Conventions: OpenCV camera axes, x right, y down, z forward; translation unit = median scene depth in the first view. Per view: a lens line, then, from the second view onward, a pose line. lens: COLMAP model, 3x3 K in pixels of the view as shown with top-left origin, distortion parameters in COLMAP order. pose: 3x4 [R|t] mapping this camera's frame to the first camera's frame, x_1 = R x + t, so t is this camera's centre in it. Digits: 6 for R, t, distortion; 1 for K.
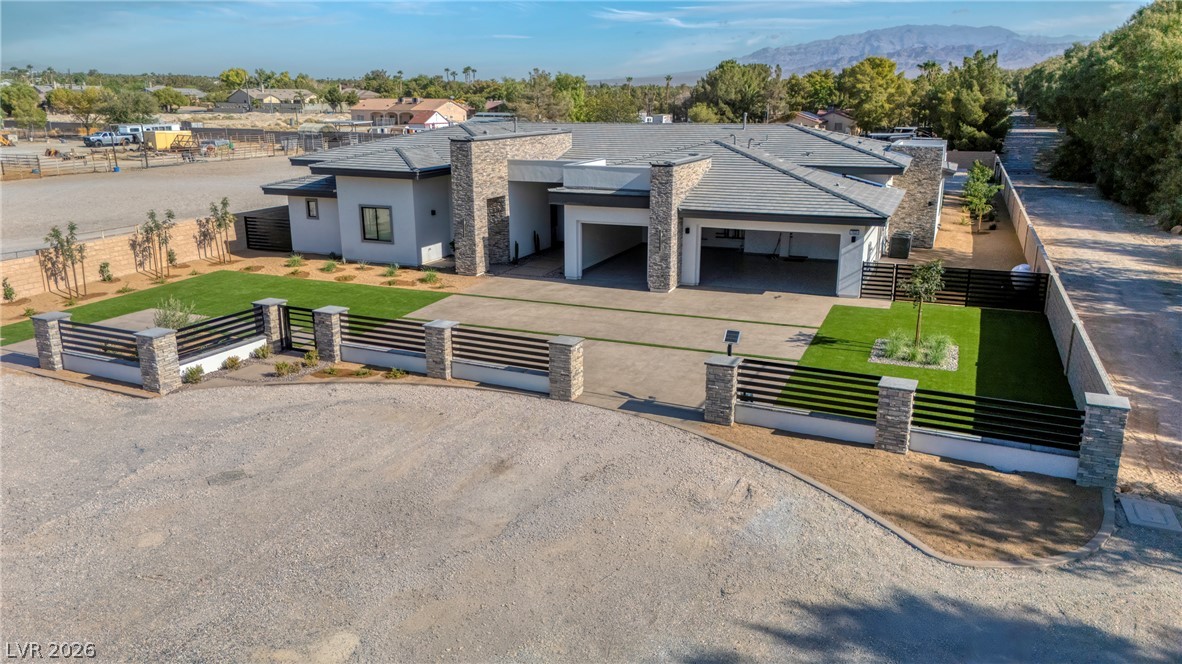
lens RADIAL K [[871.6, 0, 591.0], [0, 871.6, 332.0], [0, 0, 1]] dist [0.084255, -0.090406]
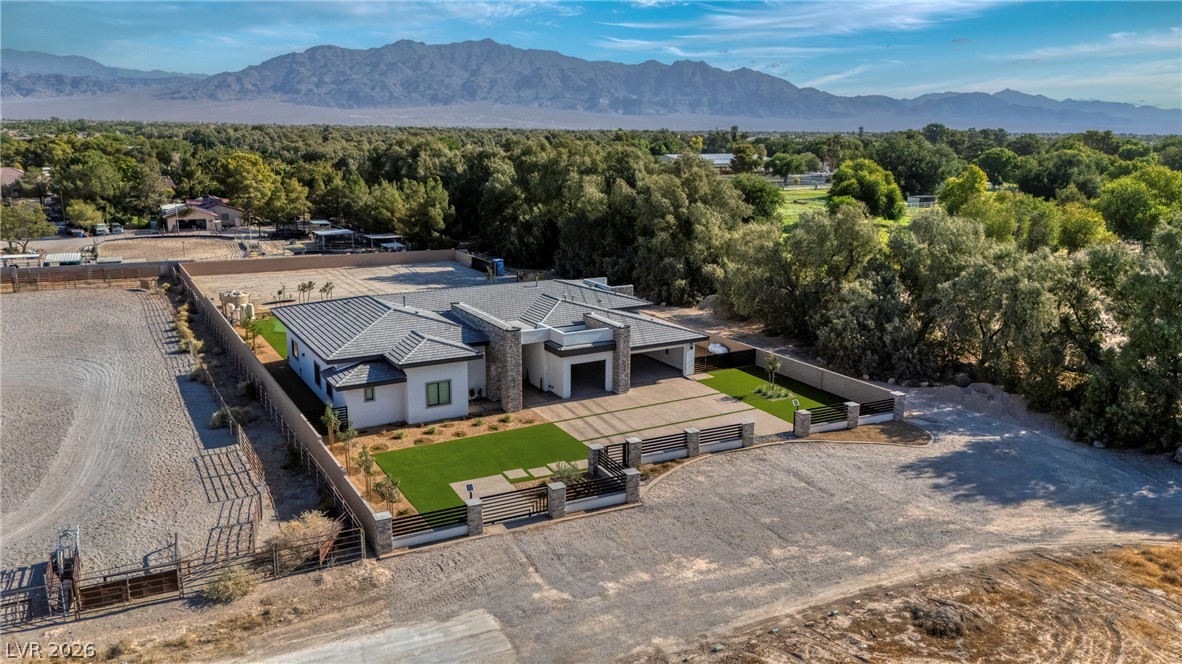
lens RADIAL K [[871.6, 0, 591.0], [0, 871.6, 332.0], [0, 0, 1]] dist [0.084255, -0.090406]
pose [[0.612754, -0.172885, 0.771131, -1.173442], [0.199622, 0.977995, 0.060640, -0.257784], [-0.764646, 0.116777, 0.633782, -0.106662]]
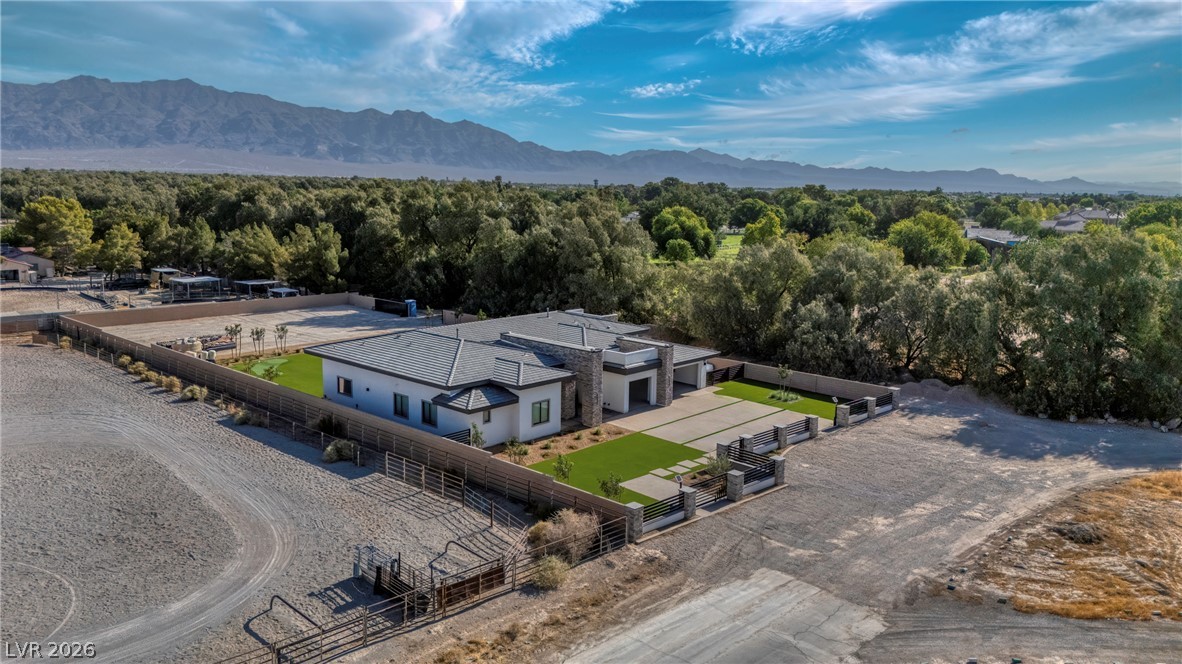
lens RADIAL K [[871.6, 0, 591.0], [0, 871.6, 332.0], [0, 0, 1]] dist [0.084255, -0.090406]
pose [[0.345490, -0.150857, 0.926218, -1.615349], [0.228502, 0.970811, 0.072886, -0.352618], [-0.910178, 0.186461, 0.369876, 0.322733]]
